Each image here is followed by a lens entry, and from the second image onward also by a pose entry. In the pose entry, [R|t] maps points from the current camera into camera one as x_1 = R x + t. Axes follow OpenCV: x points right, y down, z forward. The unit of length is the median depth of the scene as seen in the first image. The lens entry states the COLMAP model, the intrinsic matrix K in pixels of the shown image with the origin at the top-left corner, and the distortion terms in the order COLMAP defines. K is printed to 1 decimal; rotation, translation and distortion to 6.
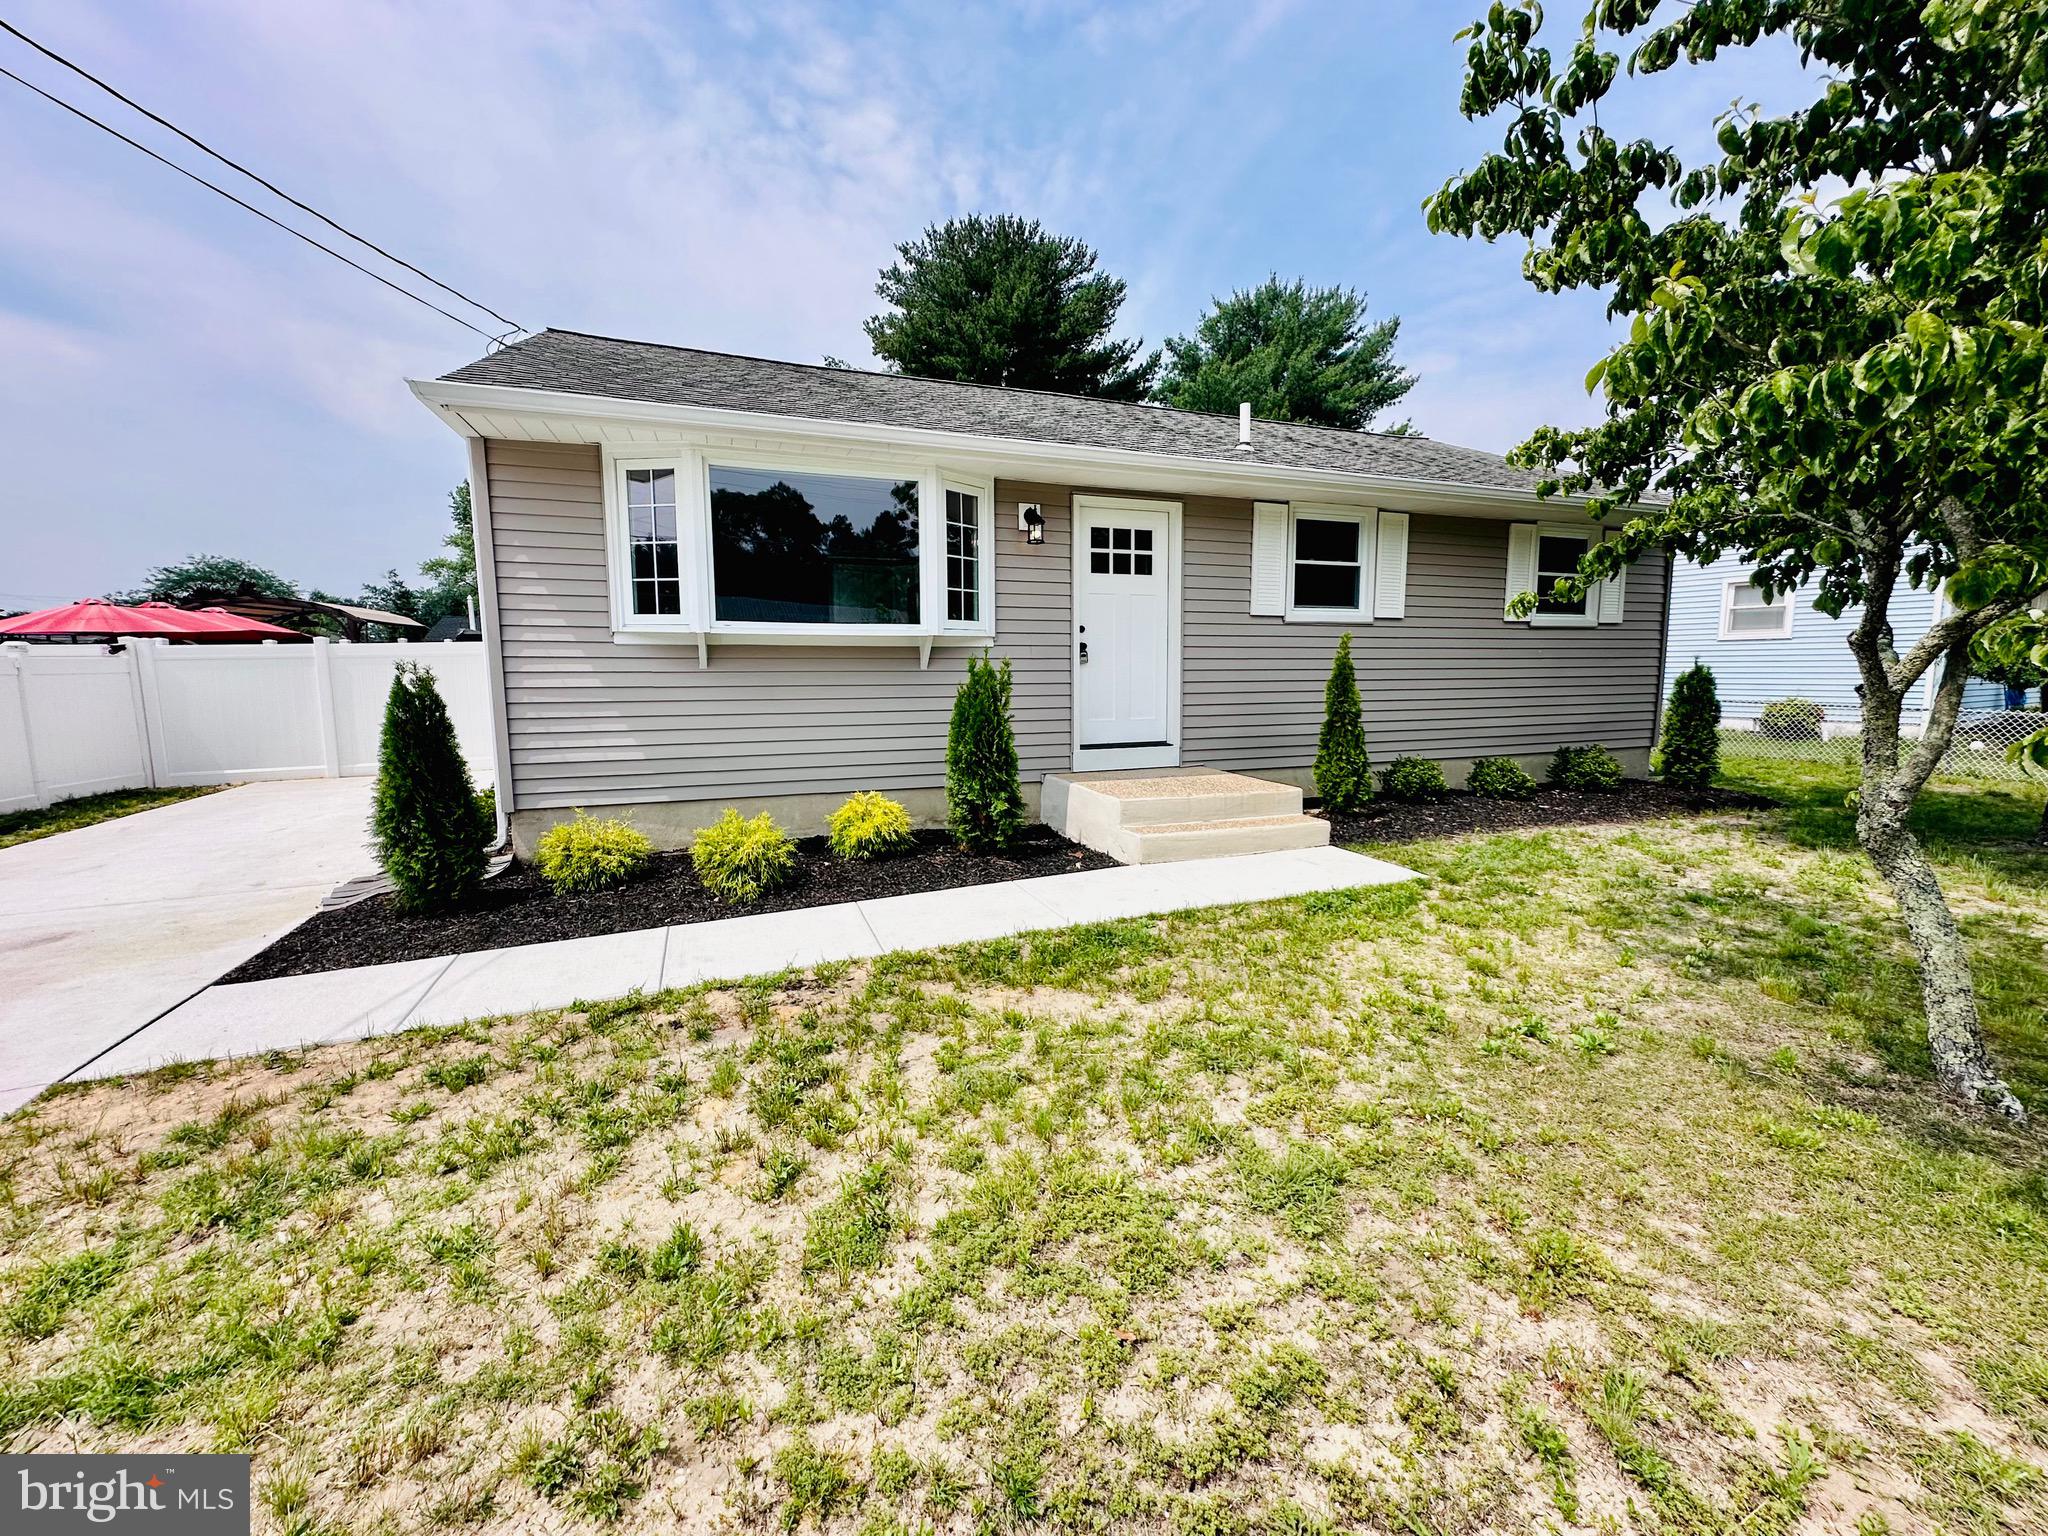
lens RADIAL K [[822.8, 0, 1020.6], [0, 822.8, 764.1], [0, 0, 1]] dist [0.001697, -0.000018]
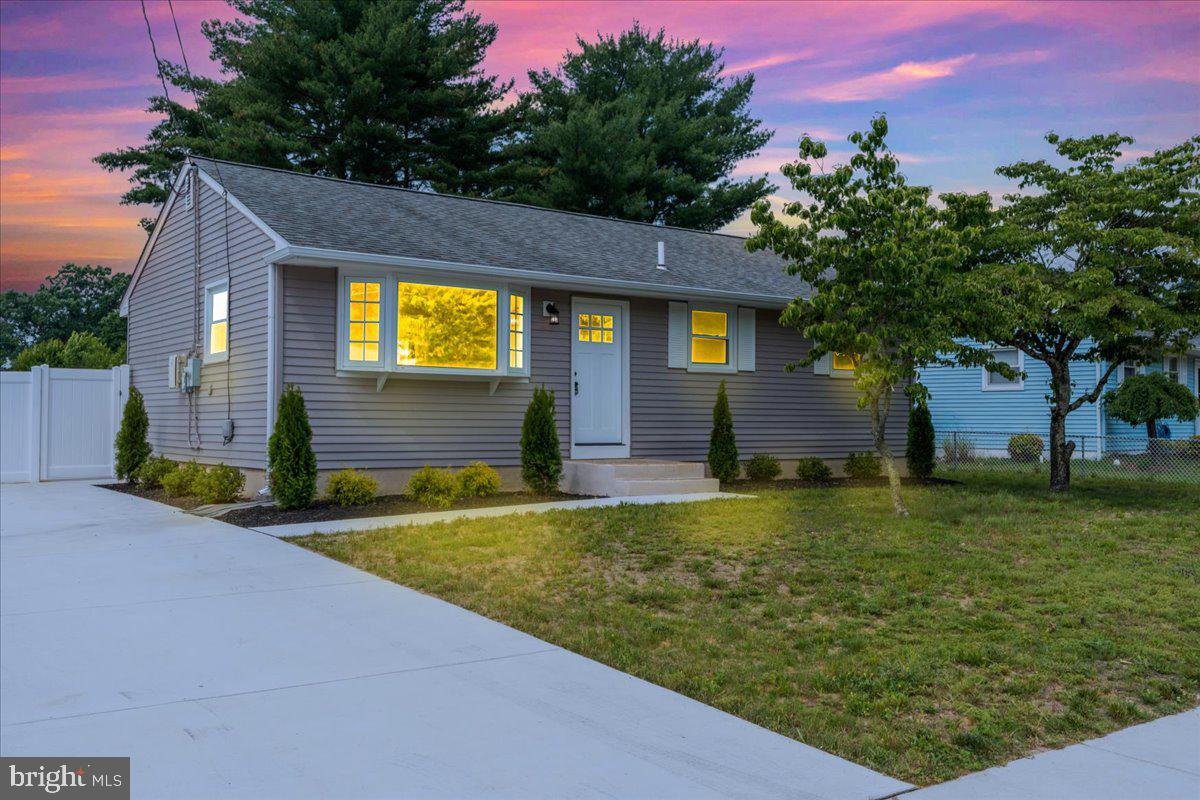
lens RADIAL K [[1105.3, 0, 596.9], [0, 1105.3, 422.9], [0, 0, 1]] dist [0.087286, 0.003832]
pose [[0.963566, 0.009570, 0.267299, -0.421201], [0.020743, 0.993676, -0.110352, 0.160698], [-0.266665, 0.111876, 0.957274, -1.005810]]
